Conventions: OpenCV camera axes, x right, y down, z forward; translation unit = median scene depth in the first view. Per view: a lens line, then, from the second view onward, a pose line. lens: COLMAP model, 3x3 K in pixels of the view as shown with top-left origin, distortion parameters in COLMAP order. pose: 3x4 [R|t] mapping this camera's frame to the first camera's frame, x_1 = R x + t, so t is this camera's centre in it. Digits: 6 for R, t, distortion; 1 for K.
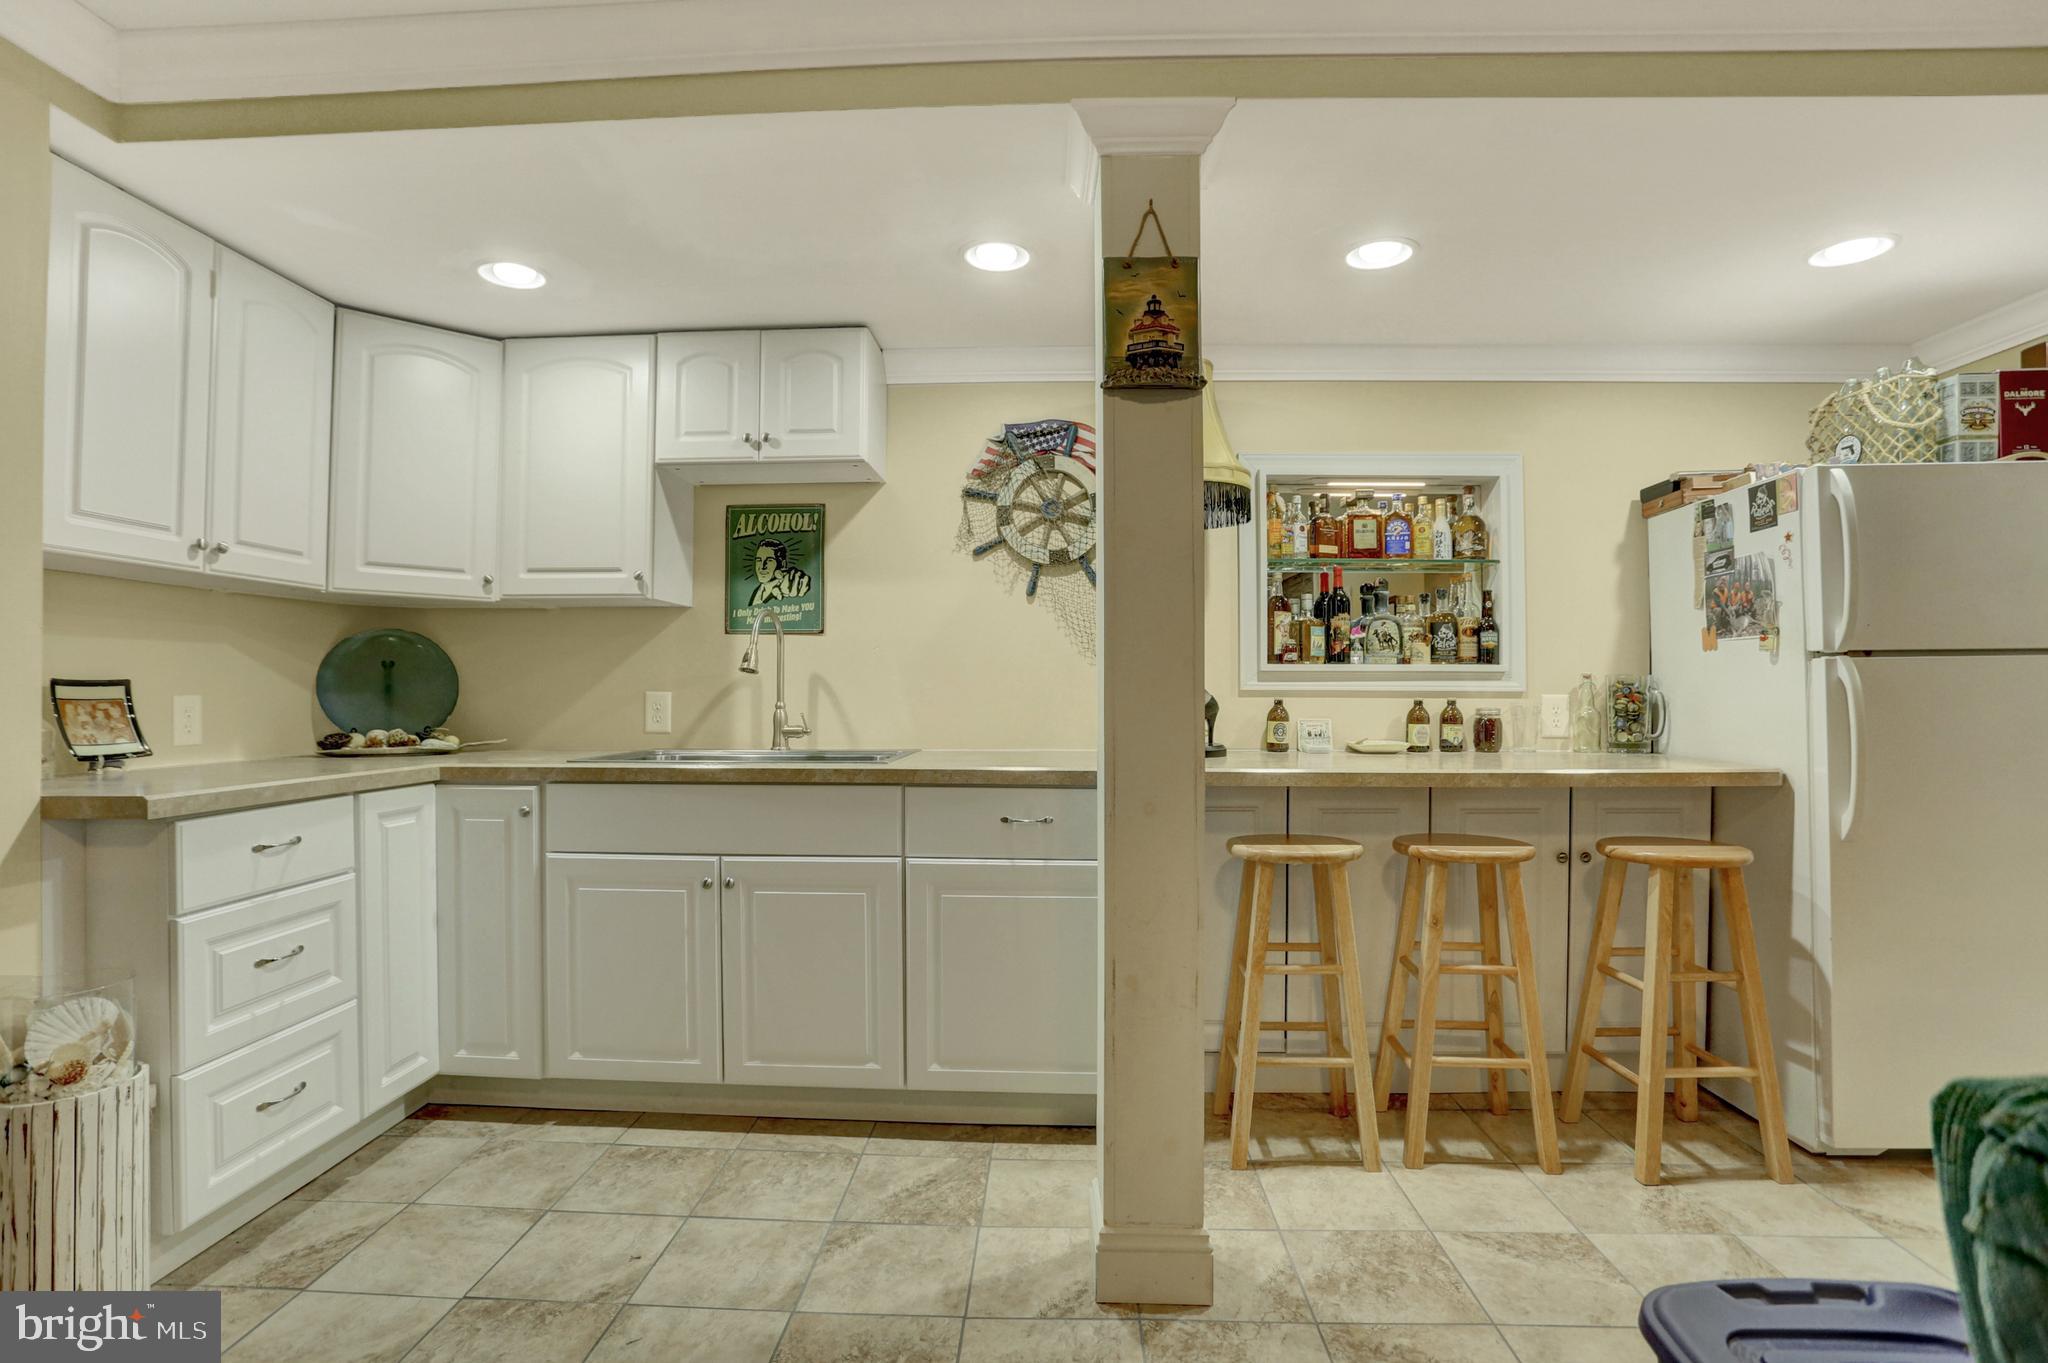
lens RADIAL K [[1003.8, 0, 1018.9], [0, 1003.8, 684.6], [0, 0, 1]] dist [-0.057631, 0.018955]
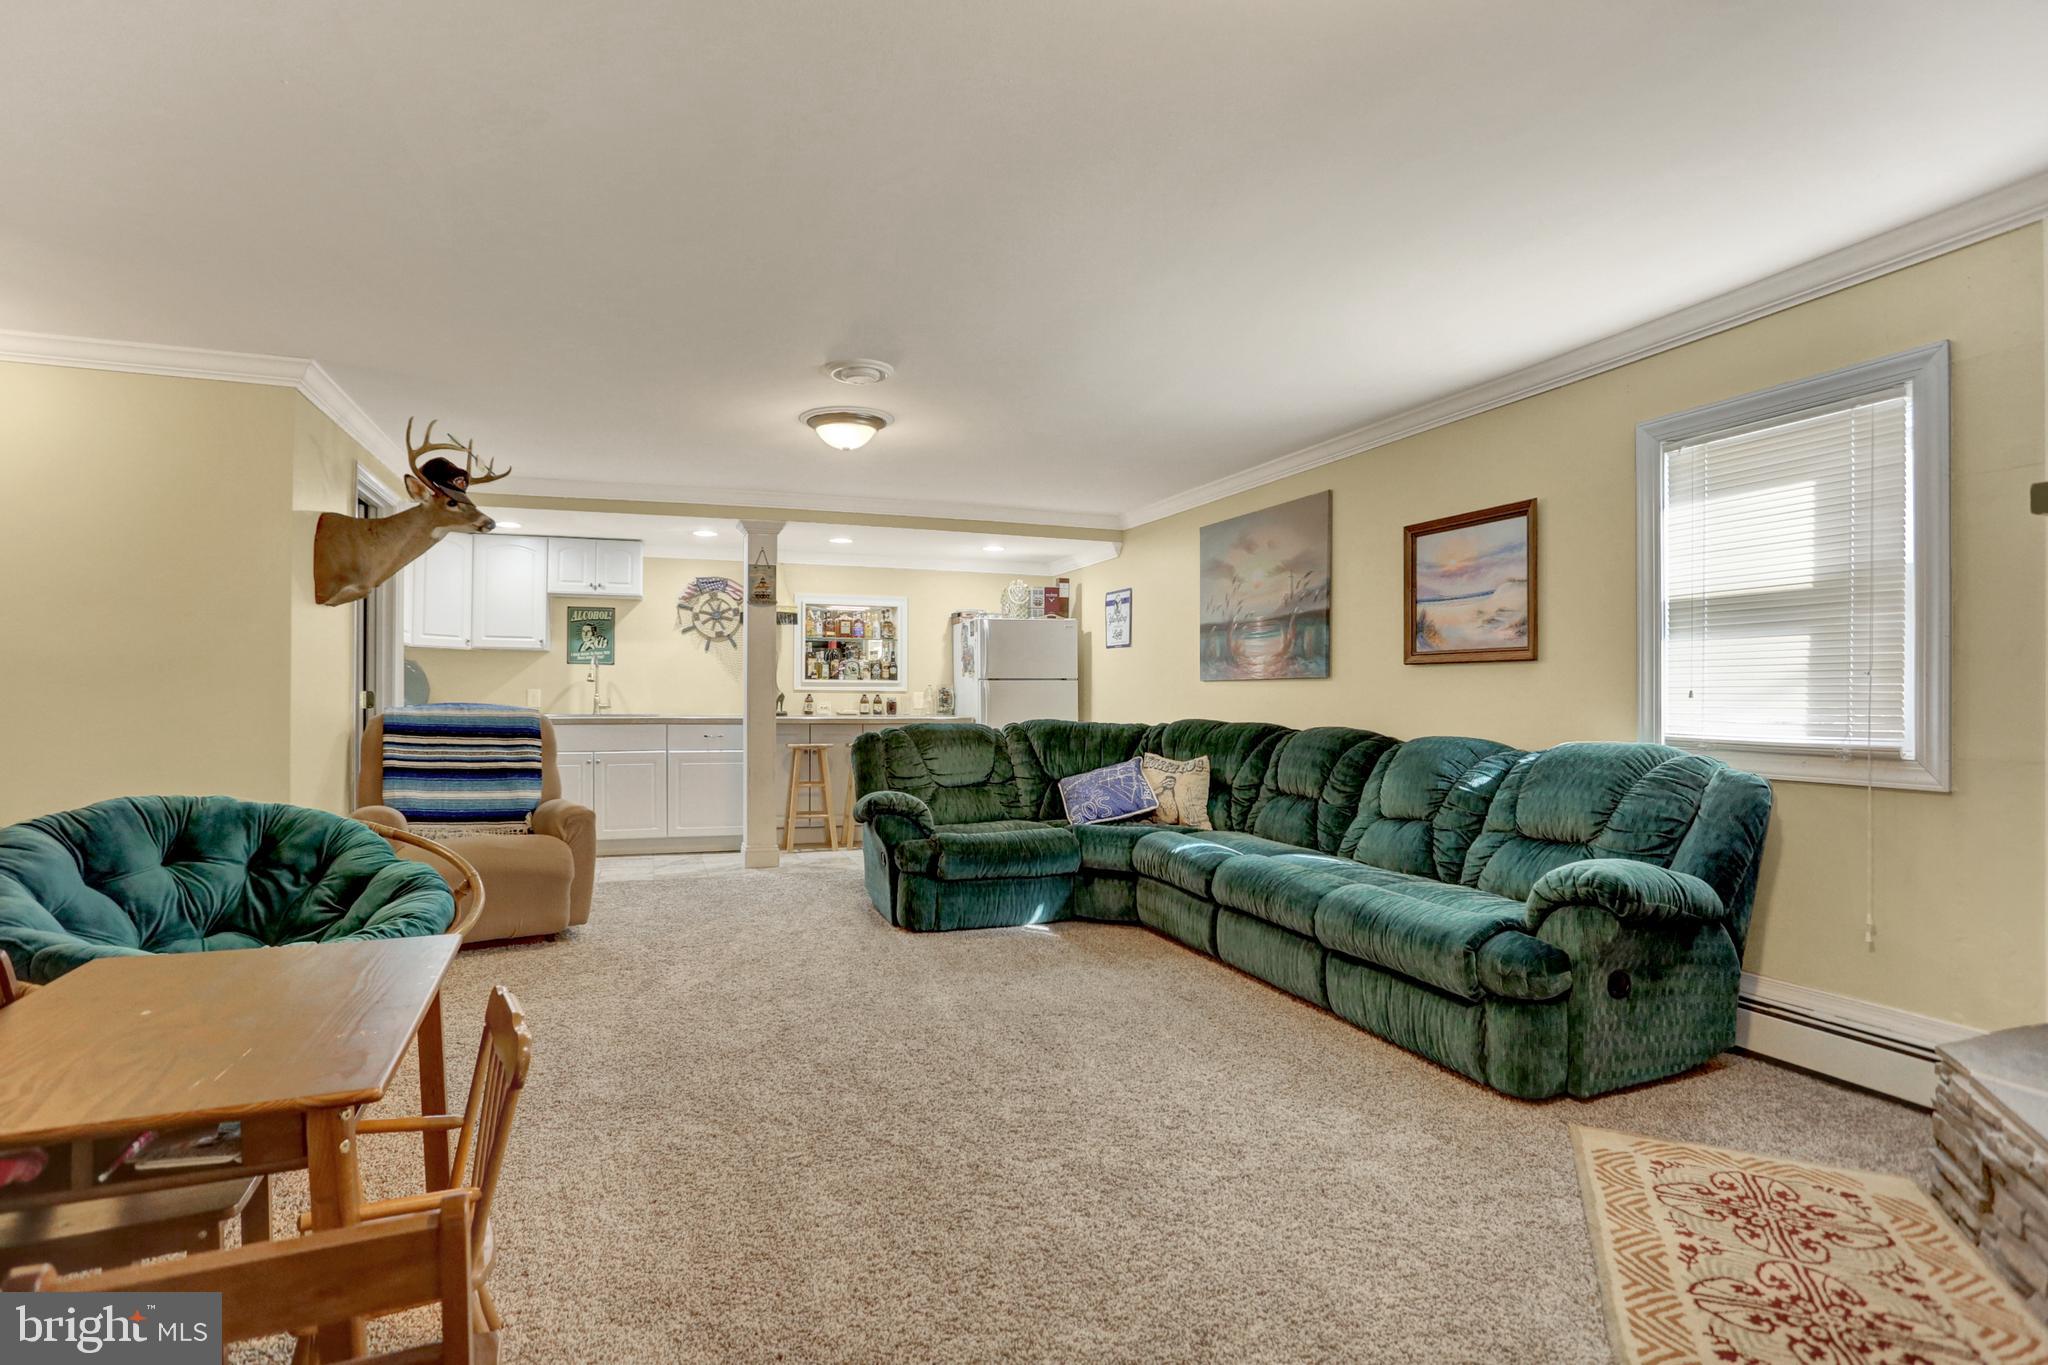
lens RADIAL K [[1003.8, 0, 1031.5], [0, 1003.8, 688.1], [0, 0, 1]] dist [-0.057631, 0.018955]
pose [[0.915187, 0.006758, 0.402973, -0.239400], [-0.007248, 0.999974, -0.000310, -0.002297], [-0.402964, -0.002637, 0.915212, -1.505620]]
